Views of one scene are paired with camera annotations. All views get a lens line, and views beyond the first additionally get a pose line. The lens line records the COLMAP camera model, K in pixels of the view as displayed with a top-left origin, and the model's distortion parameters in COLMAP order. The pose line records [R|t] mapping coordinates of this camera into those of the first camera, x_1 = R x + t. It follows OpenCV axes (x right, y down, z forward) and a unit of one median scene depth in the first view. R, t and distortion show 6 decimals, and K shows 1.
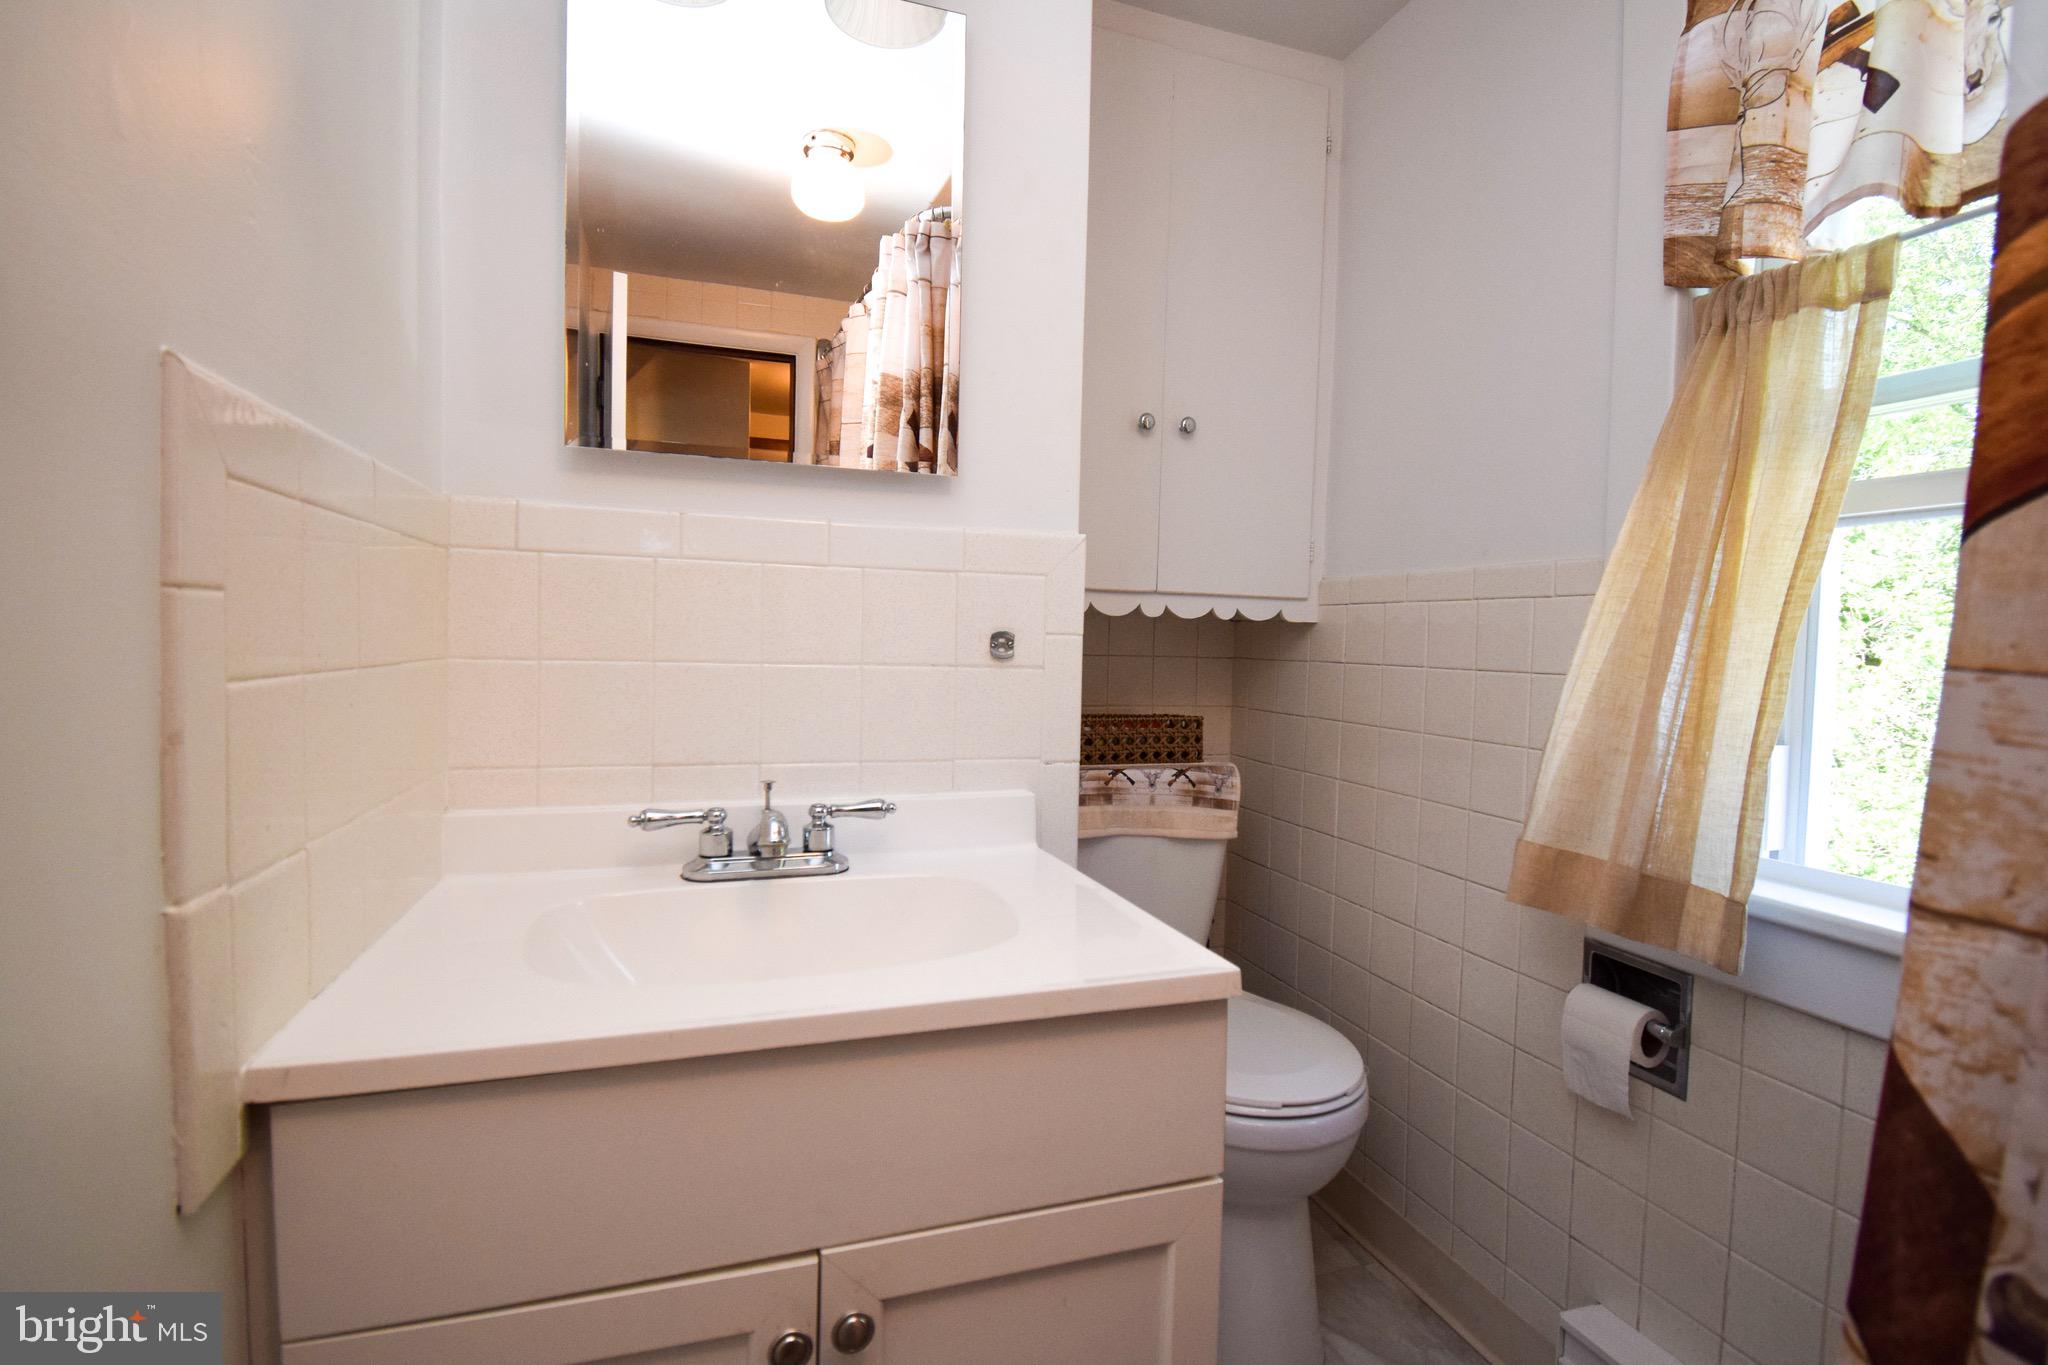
lens RADIAL K [[971.1, 0, 1019.6], [0, 971.1, 674.8], [0, 0, 1]] dist [0.027221, -0.032436]
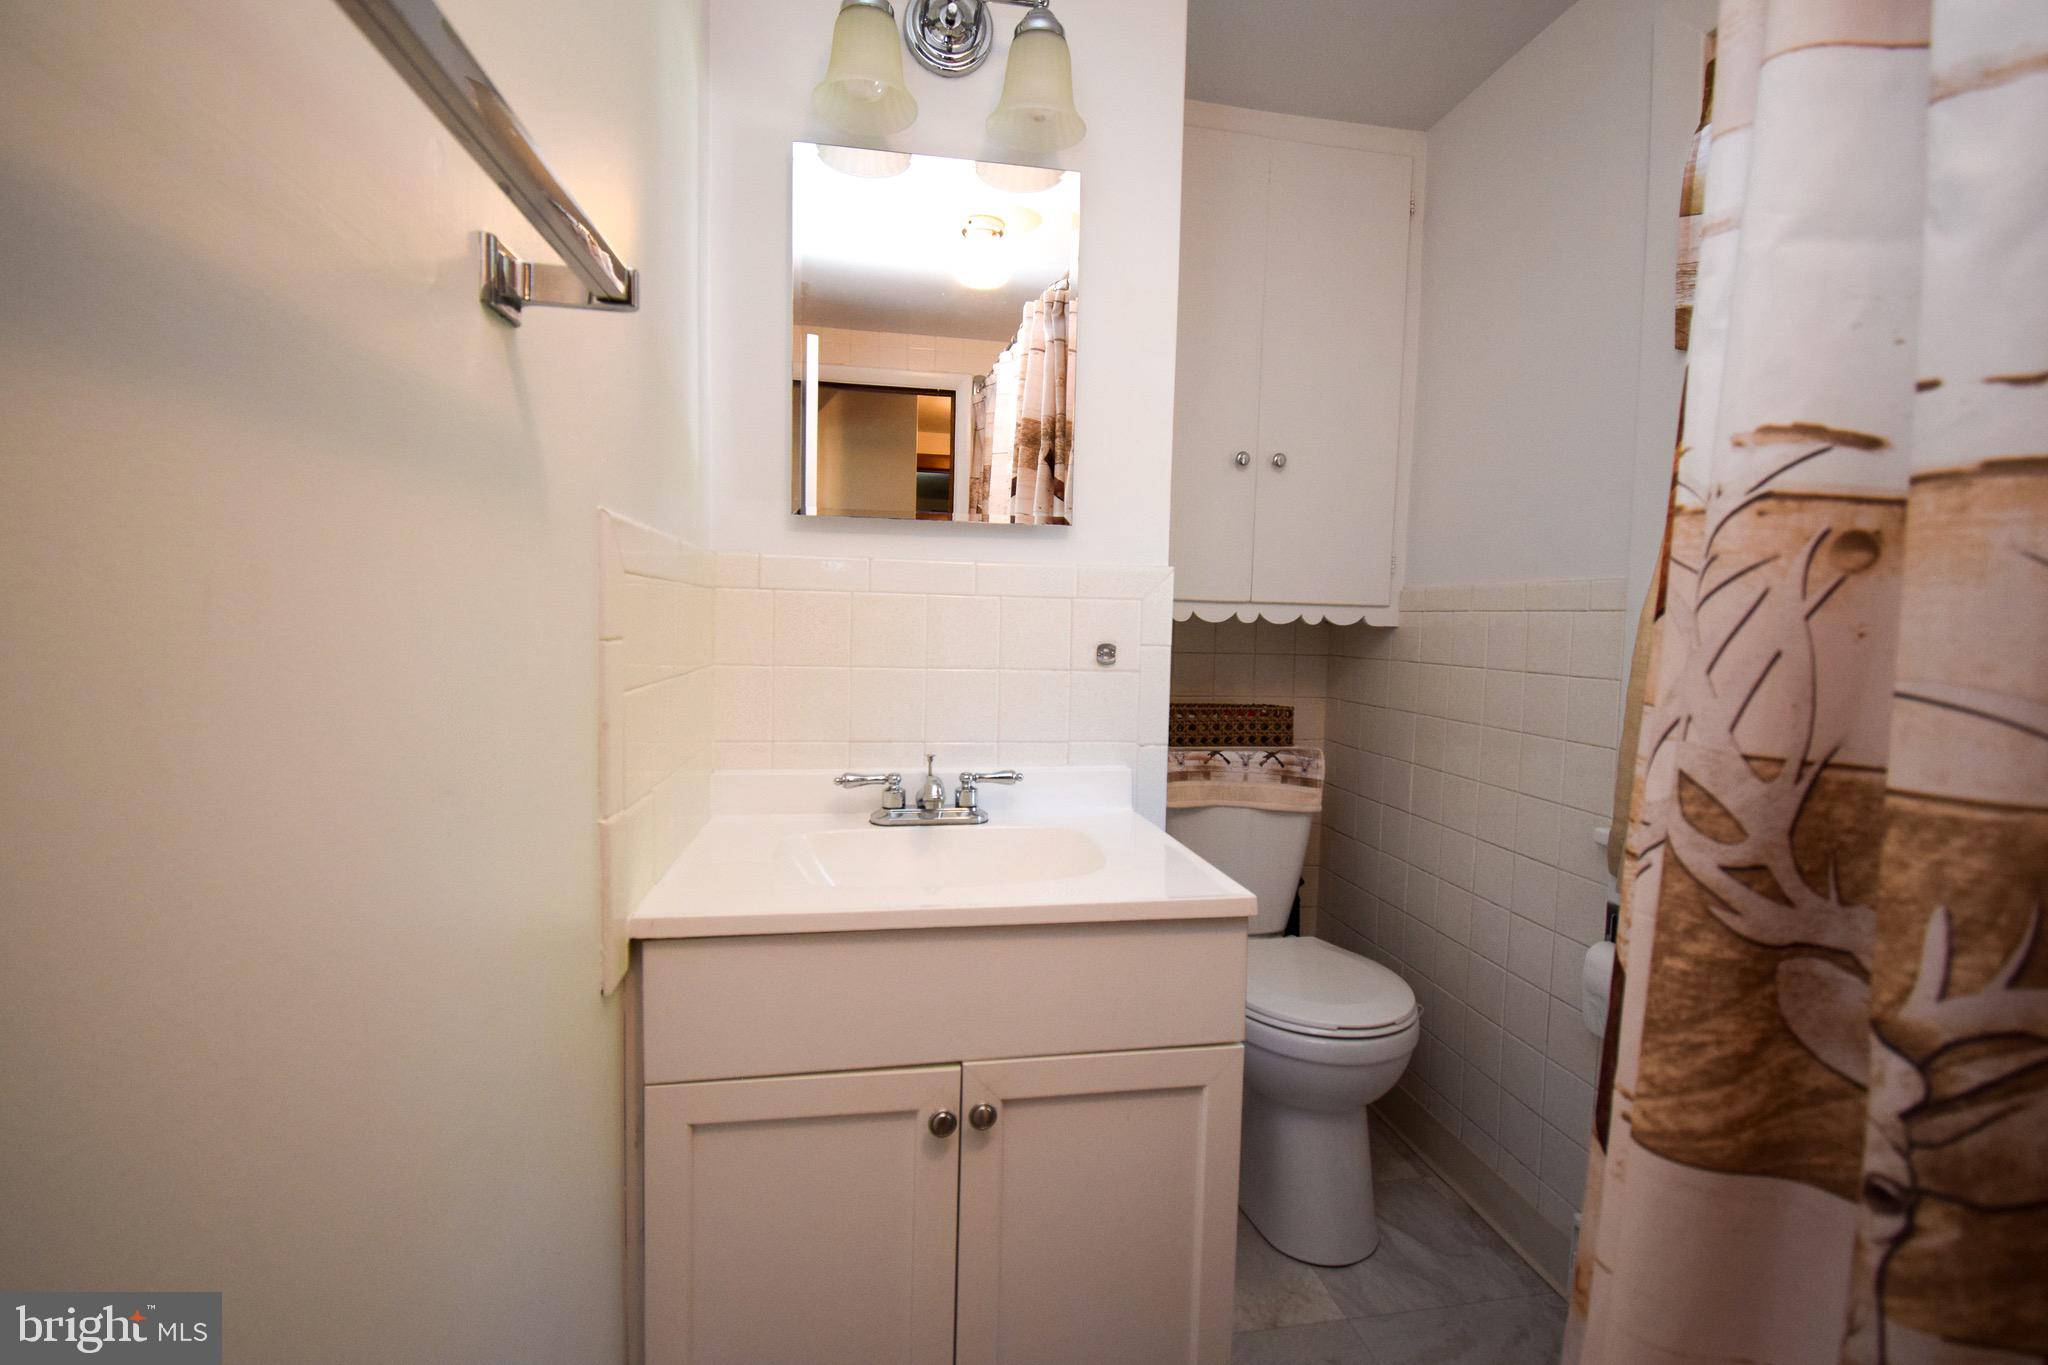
lens RADIAL K [[917.7, 0, 1026.7], [0, 917.7, 673.9], [0, 0, 1]] dist [0.024084, -0.026667]
pose [[0.988774, 0.008197, -0.149191, 0.045389], [-0.005401, 0.999802, 0.019140, -0.020309], [0.149319, -0.018119, 0.988623, -0.171329]]
